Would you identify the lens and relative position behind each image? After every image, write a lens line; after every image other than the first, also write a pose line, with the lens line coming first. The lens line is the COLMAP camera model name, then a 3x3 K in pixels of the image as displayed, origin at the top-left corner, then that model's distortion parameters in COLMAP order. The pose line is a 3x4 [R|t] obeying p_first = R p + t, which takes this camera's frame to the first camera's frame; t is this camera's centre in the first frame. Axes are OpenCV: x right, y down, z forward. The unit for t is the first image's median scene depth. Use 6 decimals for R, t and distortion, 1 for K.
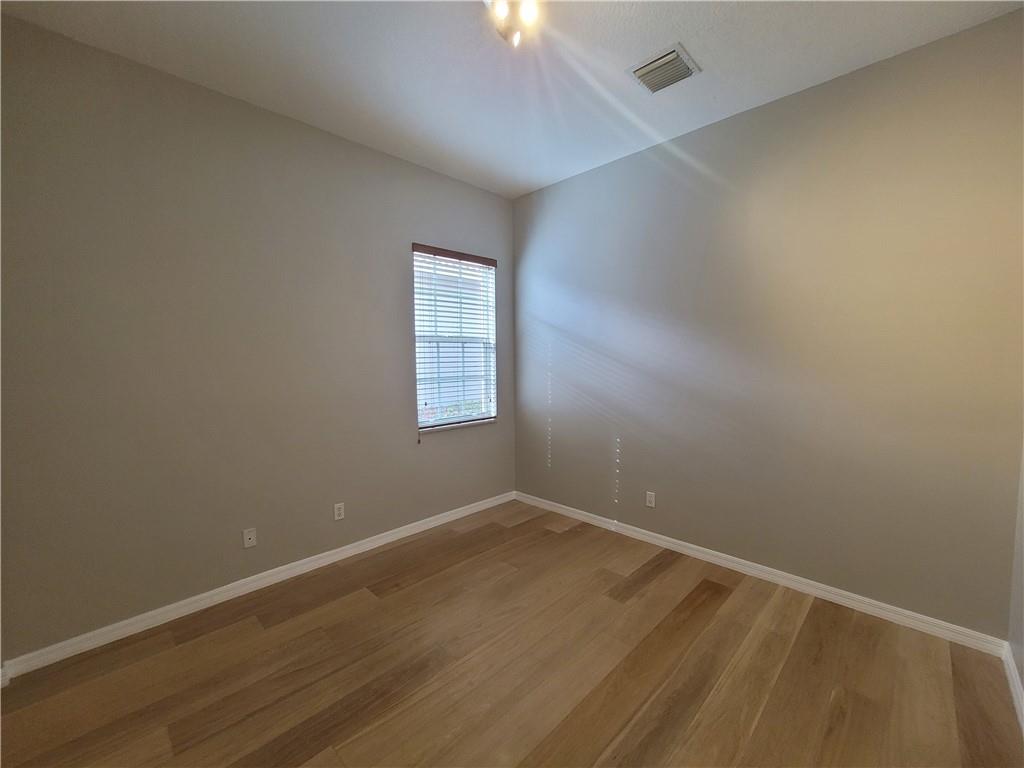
lens RADIAL K [[419.9, 0, 512.6], [0, 419.9, 383.2], [0, 0, 1]] dist [-0.007613, 0.002639]
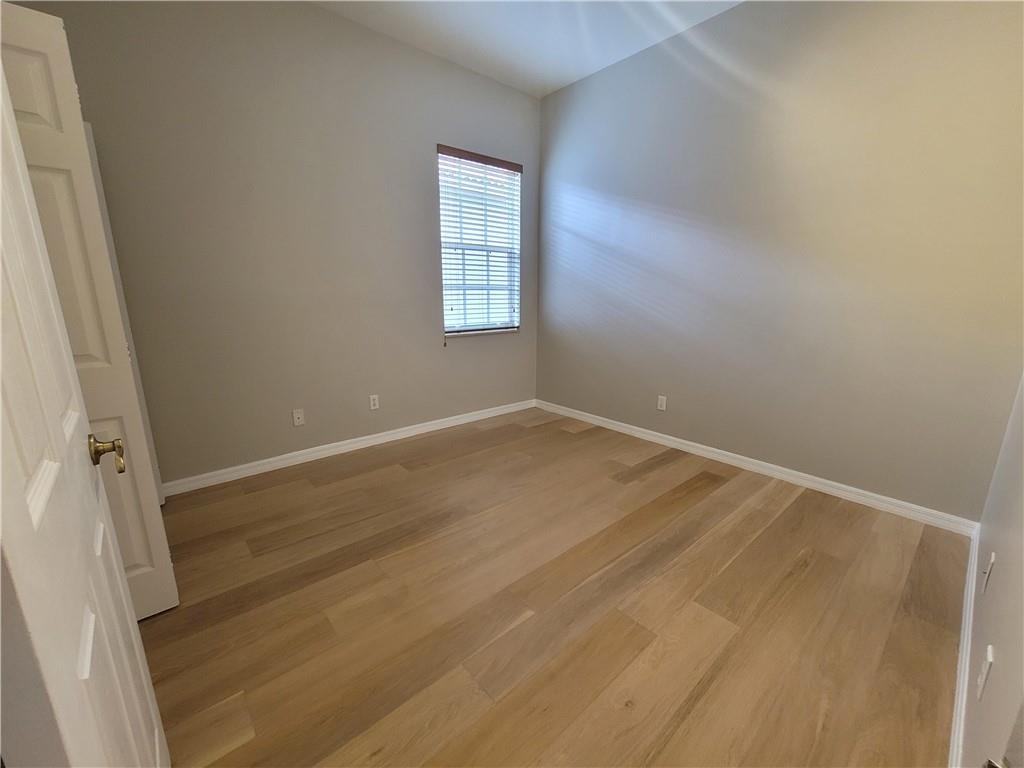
lens RADIAL K [[419.9, 0, 514.6], [0, 419.9, 384.8], [0, 0, 1]] dist [-0.007613, 0.002639]
pose [[0.997201, 0.029848, -0.068549, 0.031372], [-0.018893, 0.987698, 0.155230, 0.075920], [0.072339, -0.153500, 0.985497, -0.061296]]
